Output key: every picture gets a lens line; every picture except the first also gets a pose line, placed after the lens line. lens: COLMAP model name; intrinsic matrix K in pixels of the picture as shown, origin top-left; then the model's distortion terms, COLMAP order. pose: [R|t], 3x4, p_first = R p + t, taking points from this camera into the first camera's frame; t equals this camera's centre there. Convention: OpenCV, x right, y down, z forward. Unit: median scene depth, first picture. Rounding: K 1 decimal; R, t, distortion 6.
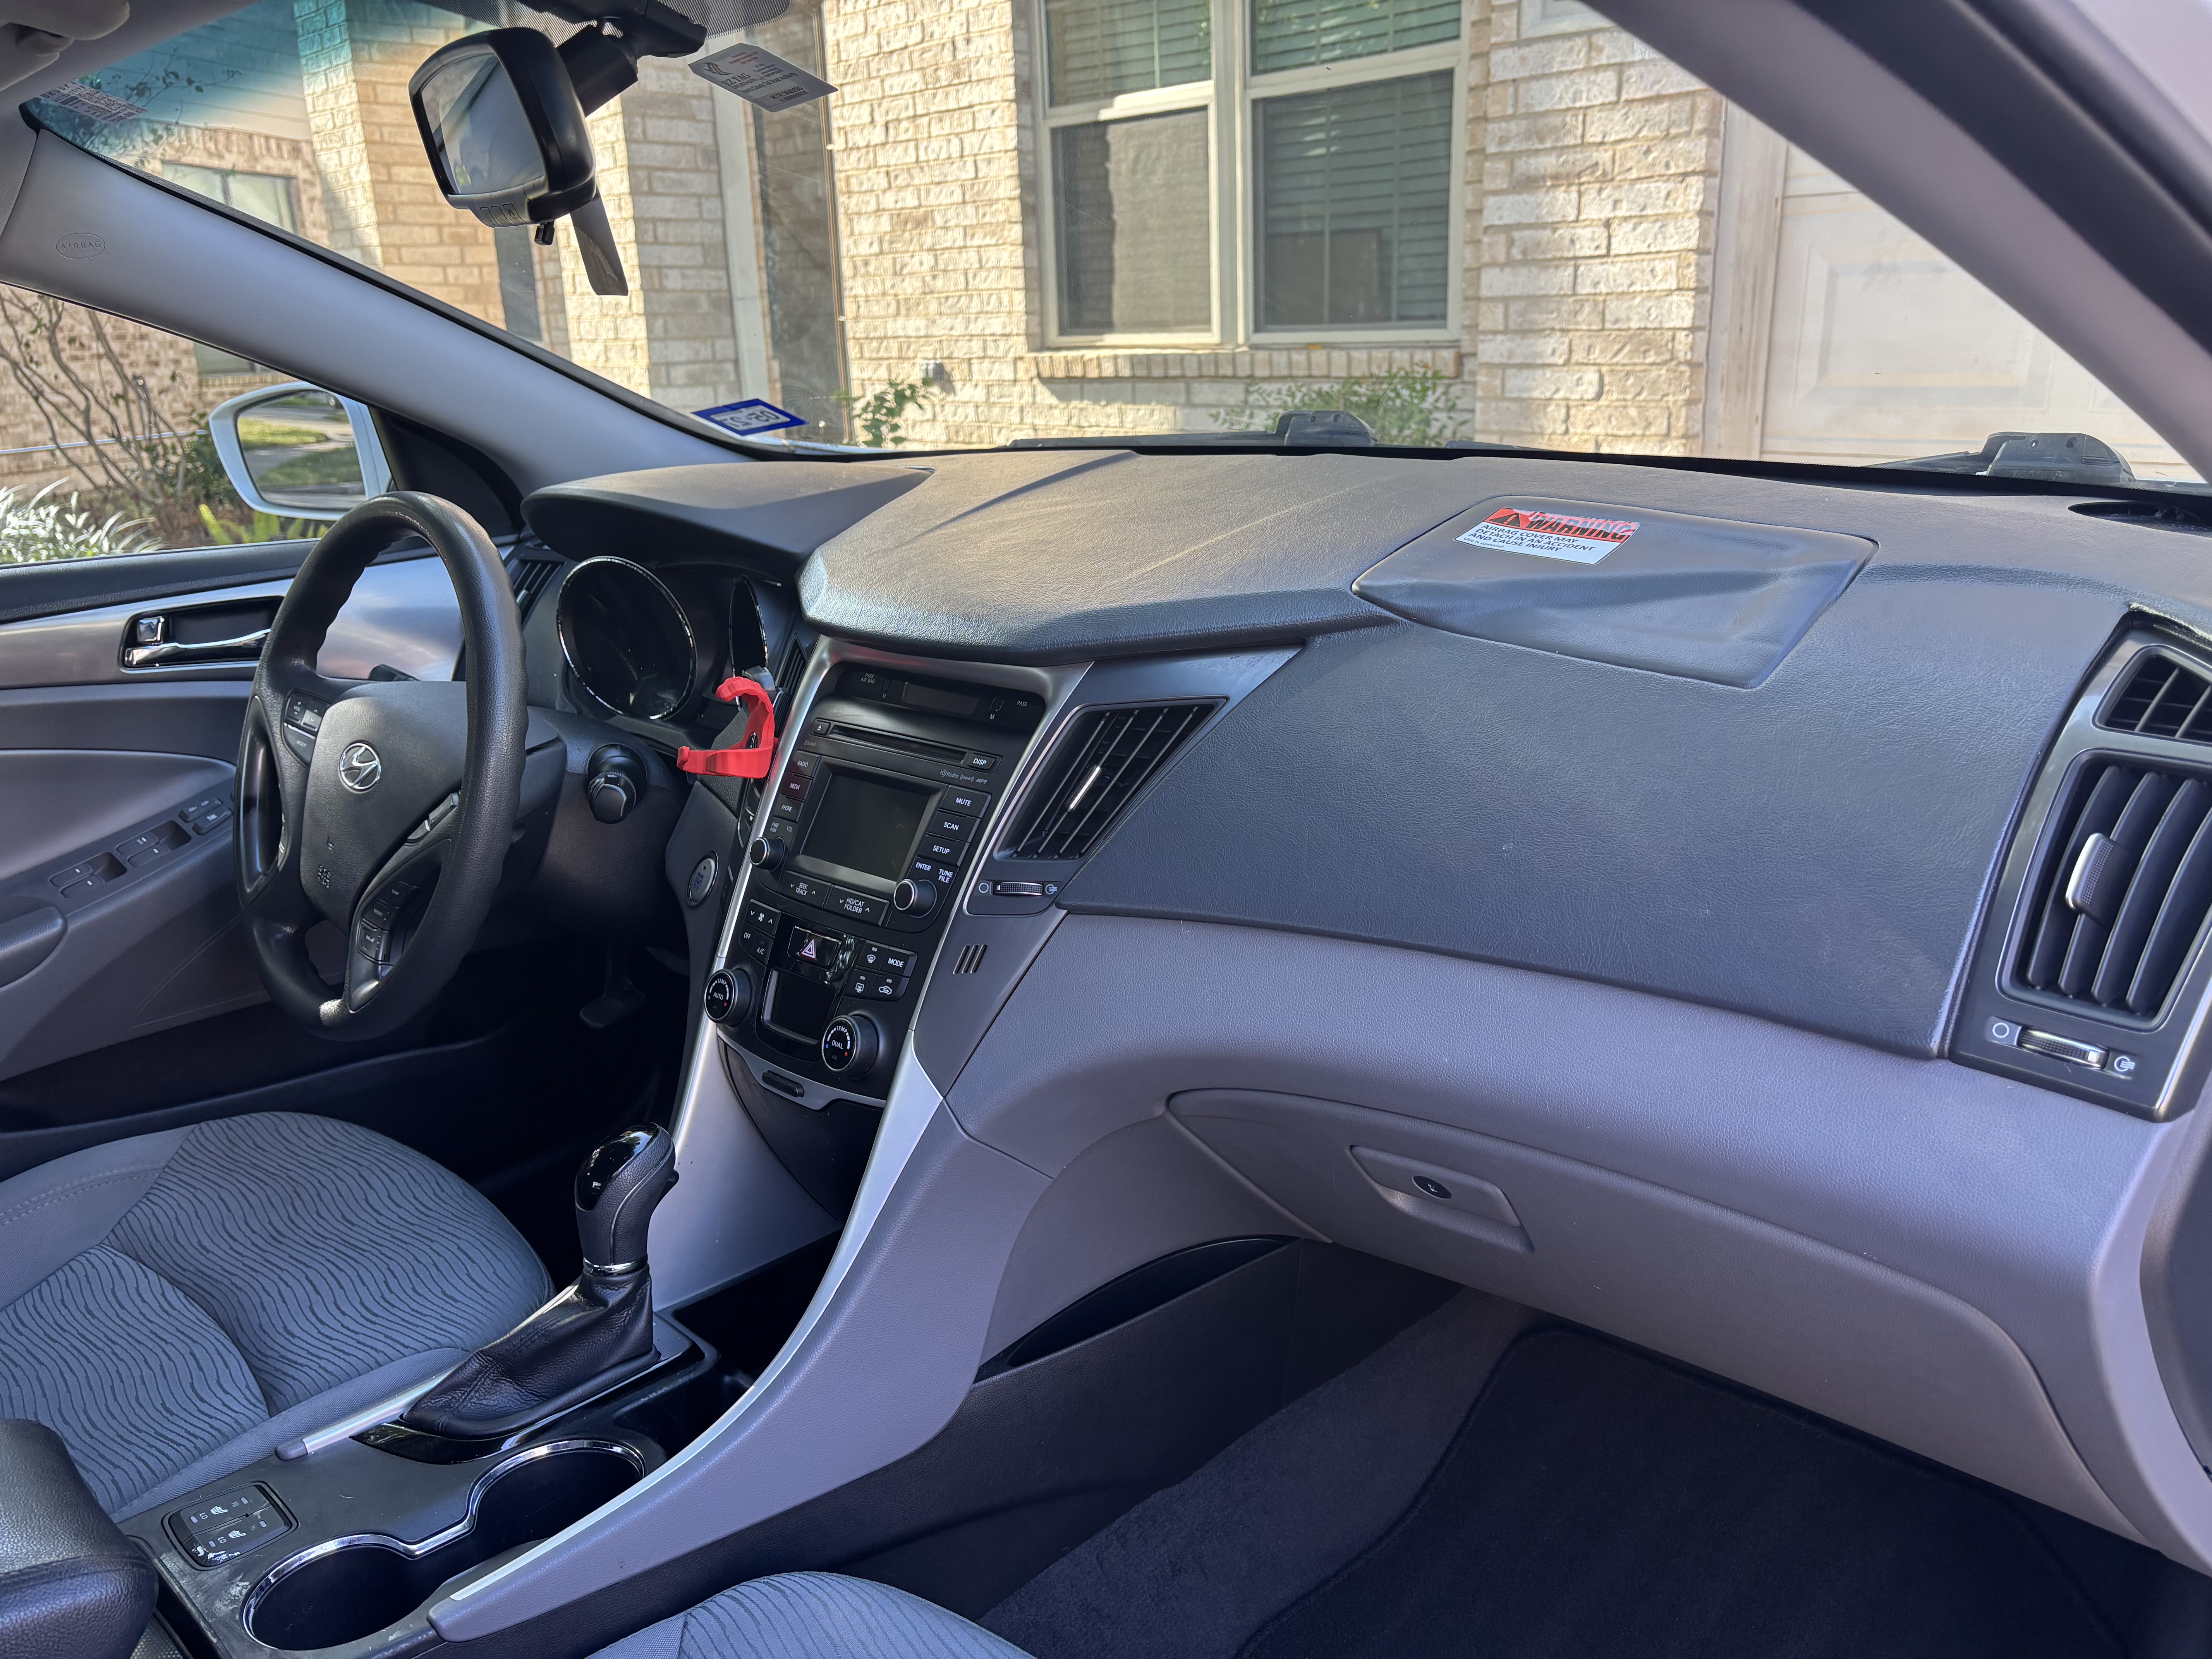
lens RADIAL K [[1659.7, 0, 1102.4], [0, 1659.7, 872.6], [0, 0, 1]] dist [-0.000498, -0.000155]
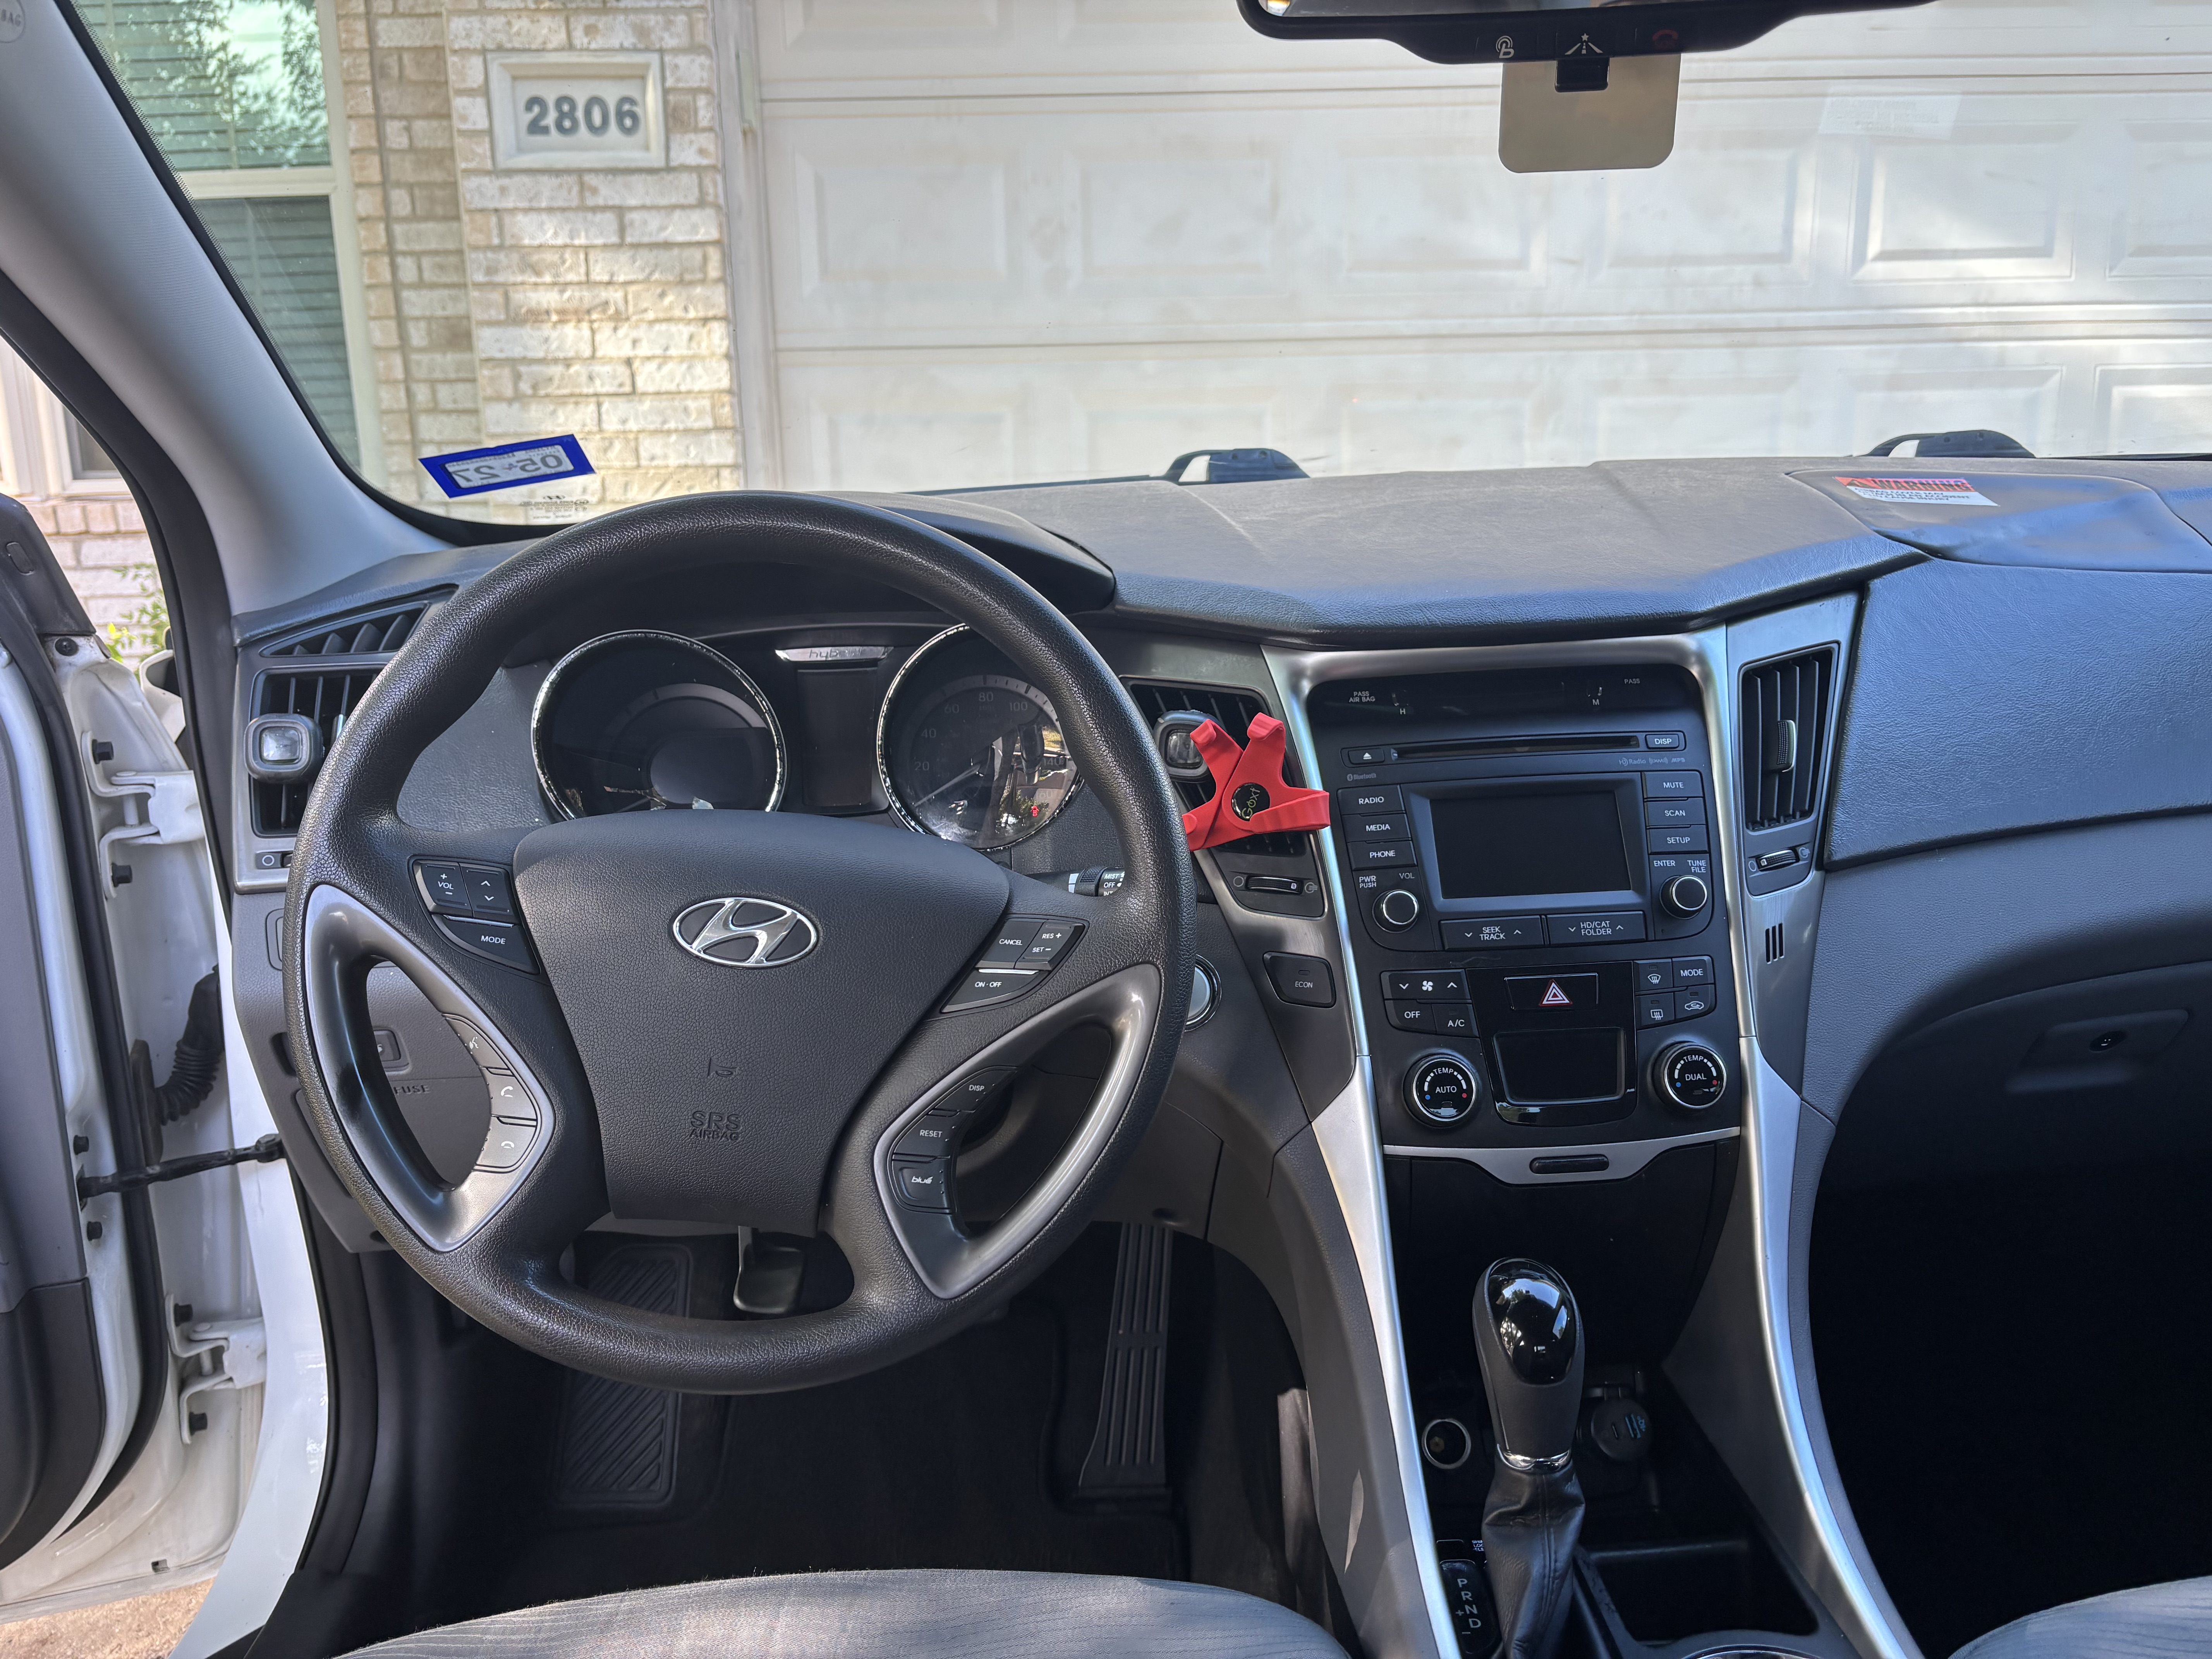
lens RADIAL K [[1668.0, 0, 1109.5], [0, 1668.0, 839.1], [0, 0, 1]] dist [0.039636, -0.052227]
pose [[0.672437, -0.140738, 0.726650, -0.270927], [0.236086, 0.971258, -0.030358, -0.016664], [-0.701492, 0.191966, 0.686336, 0.167837]]
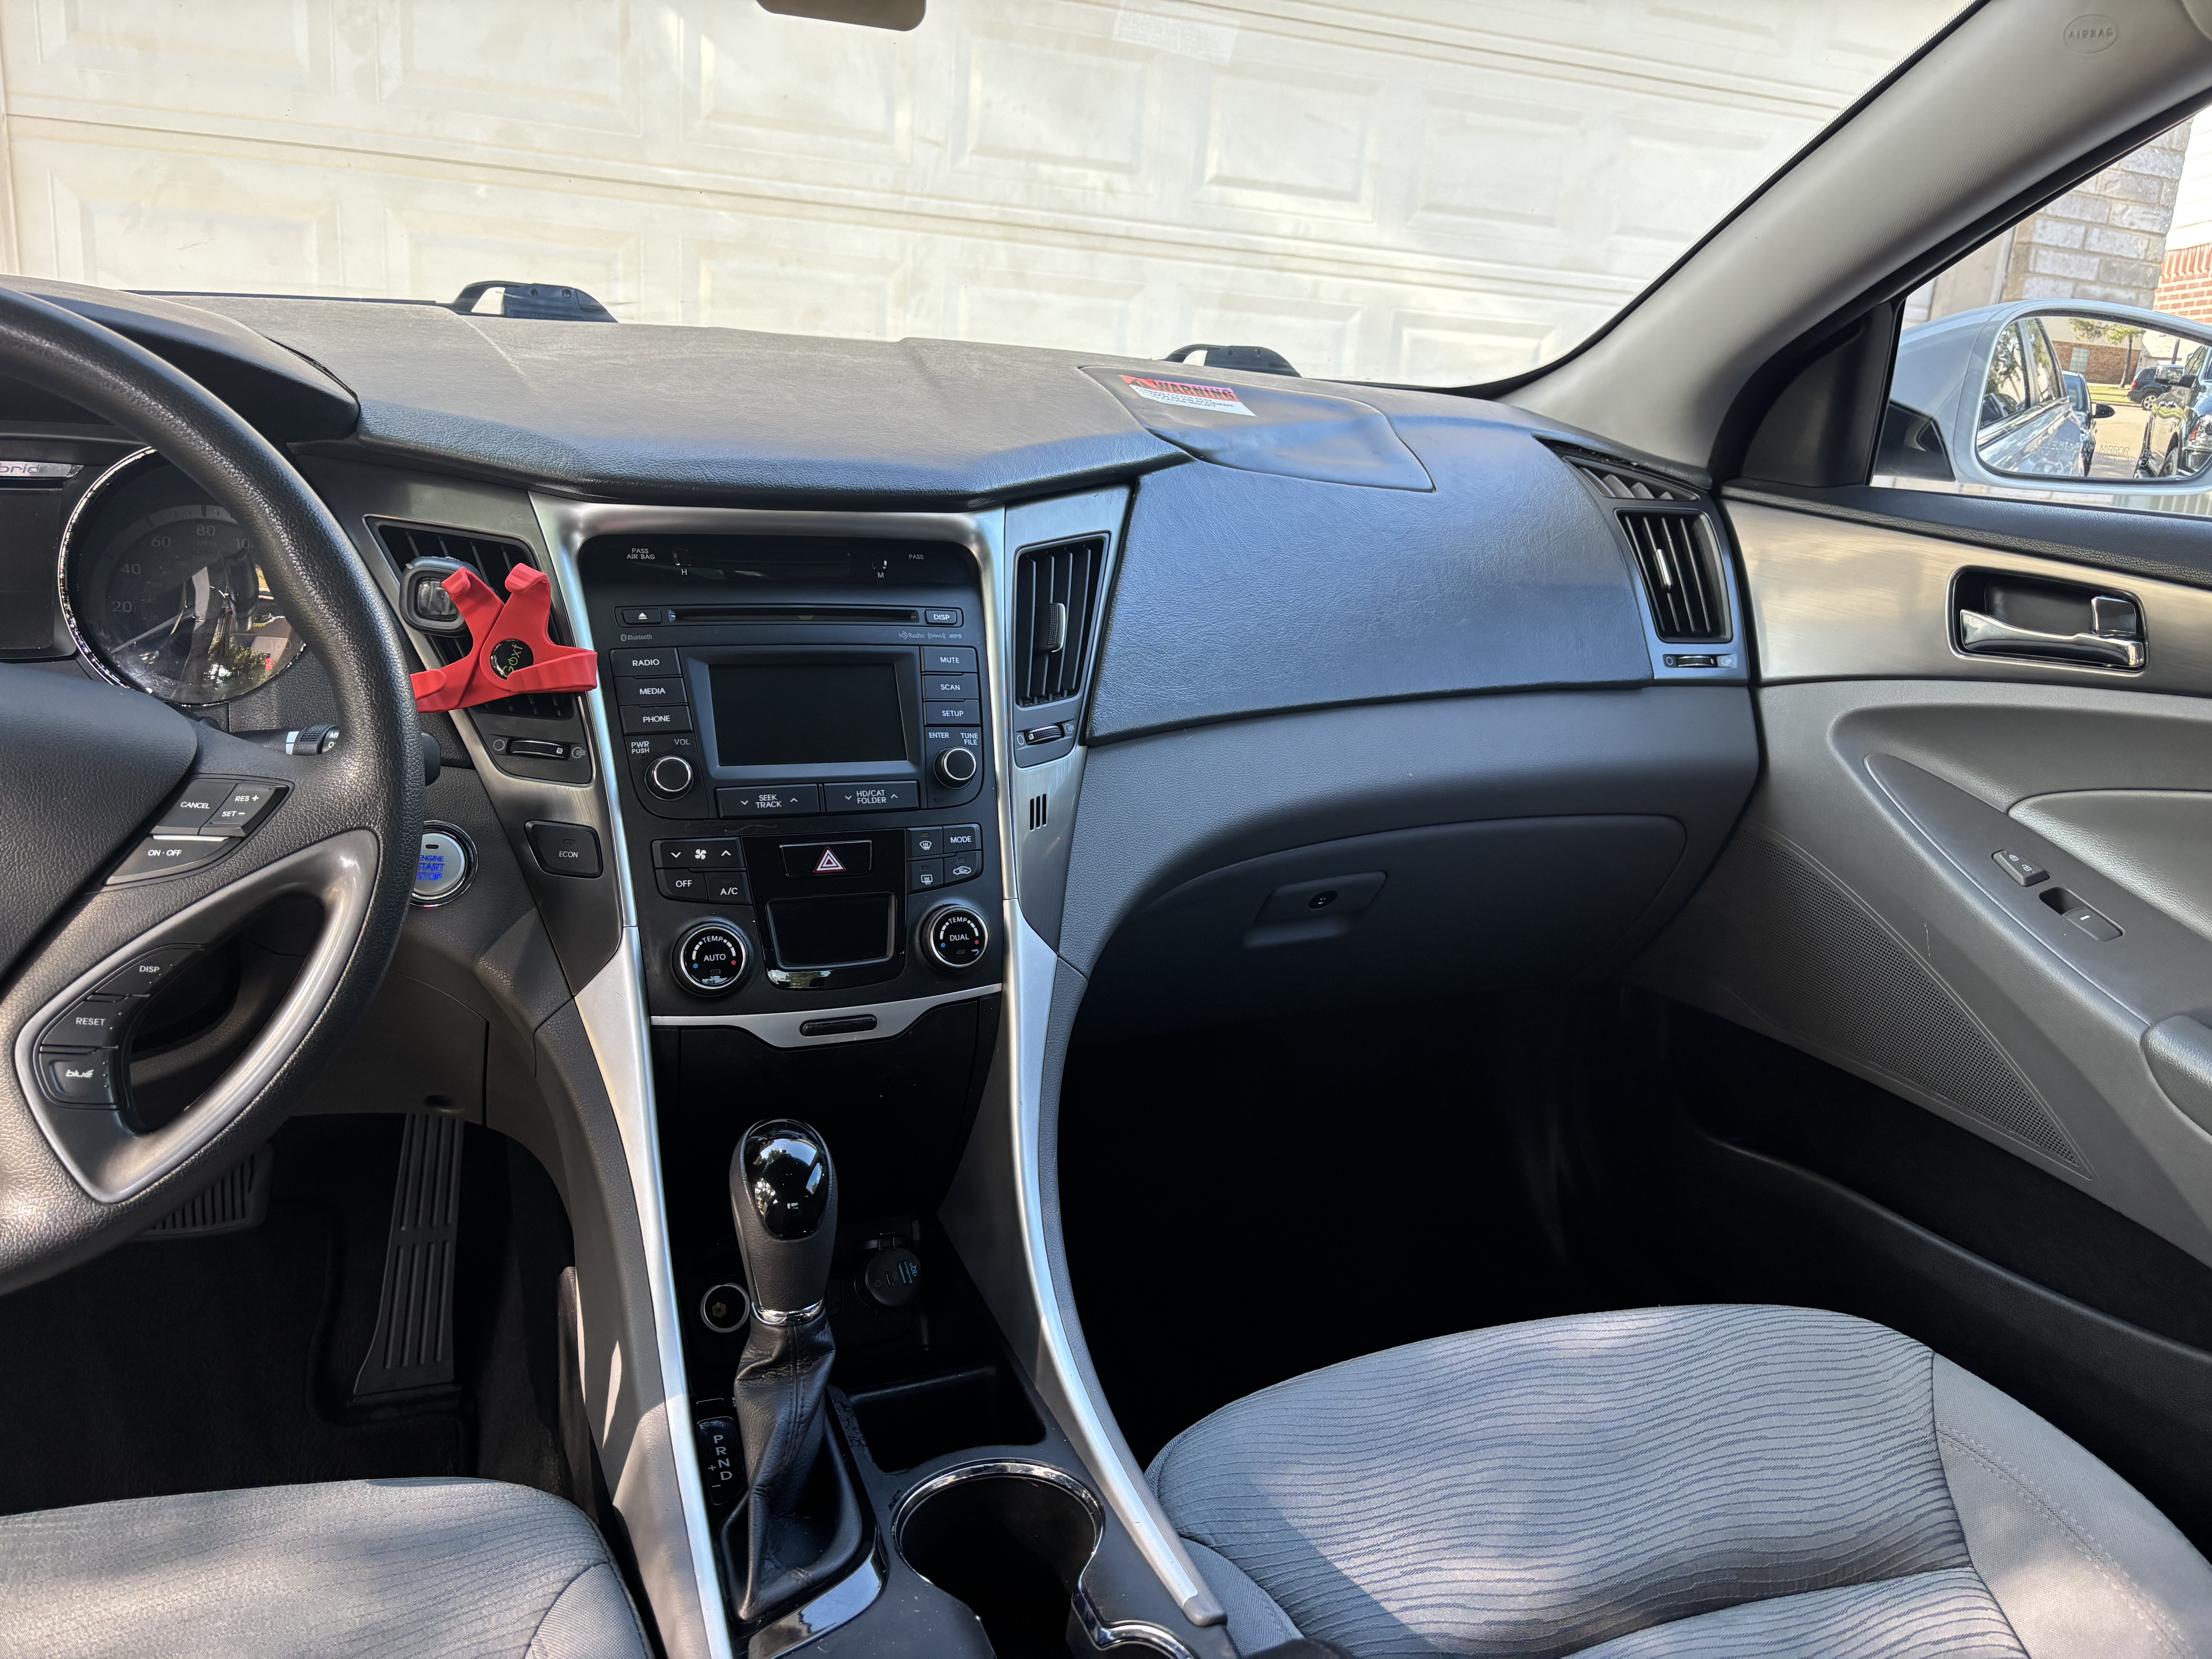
lens RADIAL K [[1673.2, 0, 1106.0], [0, 1673.2, 829.5], [0, 0, 1]] dist [0.027252, -0.009910]
pose [[0.375426, -0.188498, 0.907482, -0.261631], [0.209315, 0.971050, 0.115108, -0.011257], [-0.902908, 0.146735, 0.404013, 0.156260]]
